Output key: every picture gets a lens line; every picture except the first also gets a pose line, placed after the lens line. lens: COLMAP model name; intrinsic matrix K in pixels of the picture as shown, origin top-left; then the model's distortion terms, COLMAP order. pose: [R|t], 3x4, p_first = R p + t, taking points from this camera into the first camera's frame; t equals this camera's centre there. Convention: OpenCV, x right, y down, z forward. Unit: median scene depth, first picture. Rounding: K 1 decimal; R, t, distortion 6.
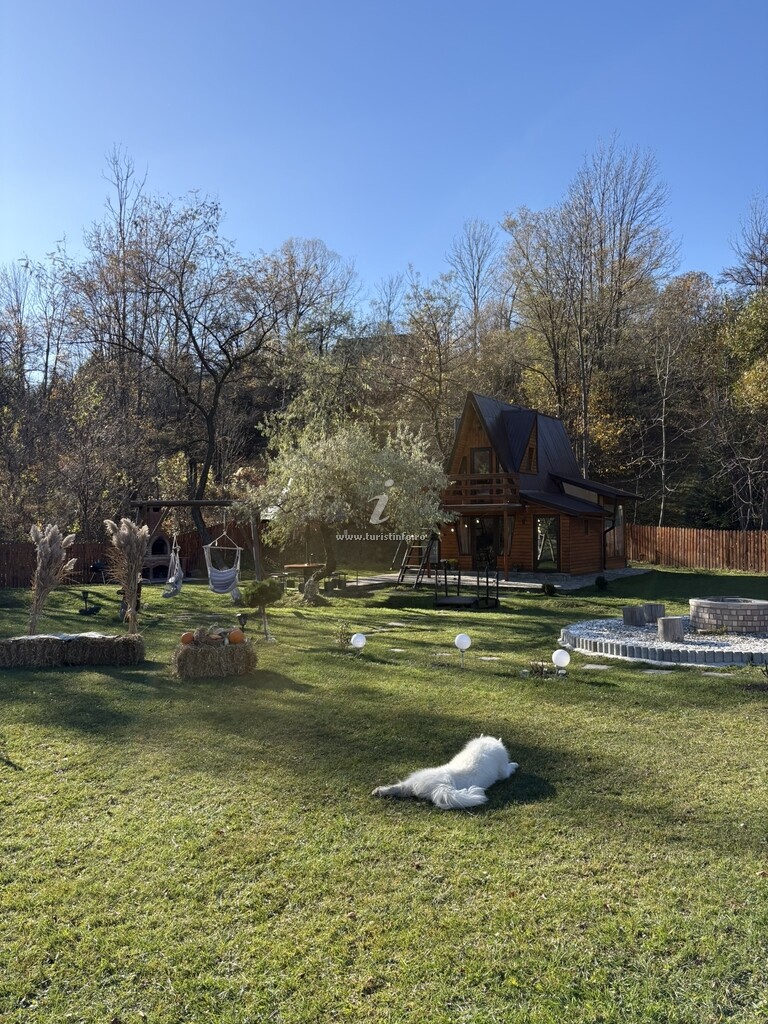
lens RADIAL K [[782.9, 0, 363.4], [0, 782.9, 515.3], [0, 0, 1]] dist [0.027780, -0.058682]
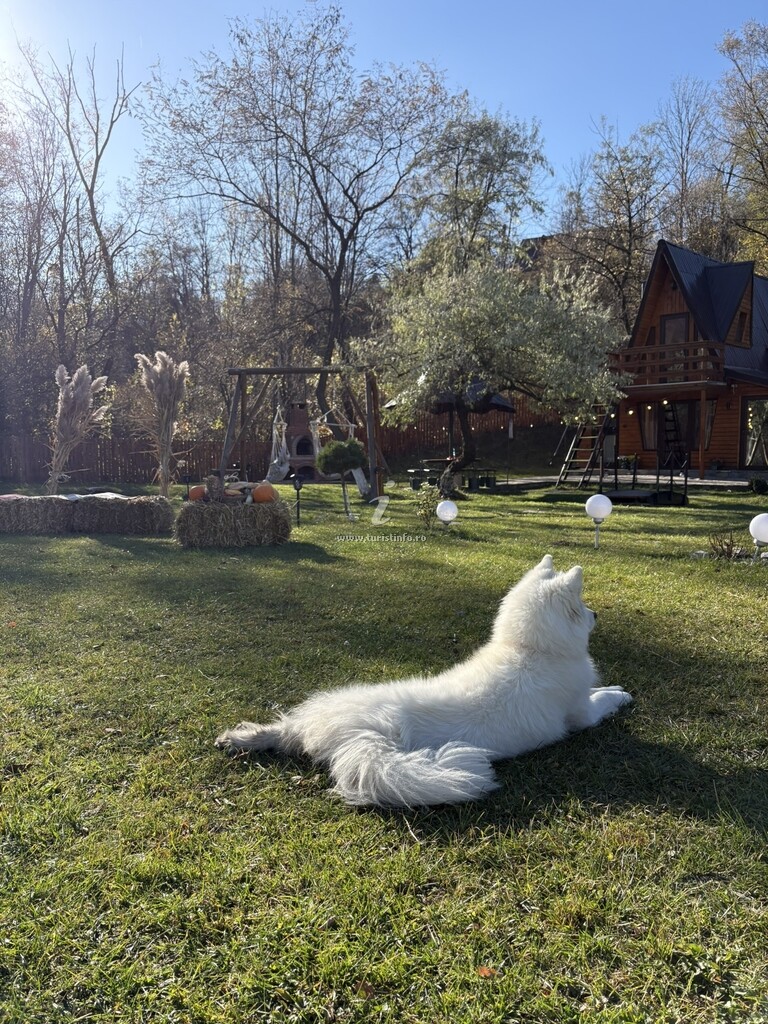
lens RADIAL K [[782.9, 0, 363.4], [0, 782.9, 515.3], [0, 0, 1]] dist [0.027780, -0.058682]
pose [[0.971387, 0.023858, -0.236301, 0.048540], [-0.001906, 0.995693, 0.092697, 0.058072], [0.237495, -0.089595, 0.967248, 0.181411]]
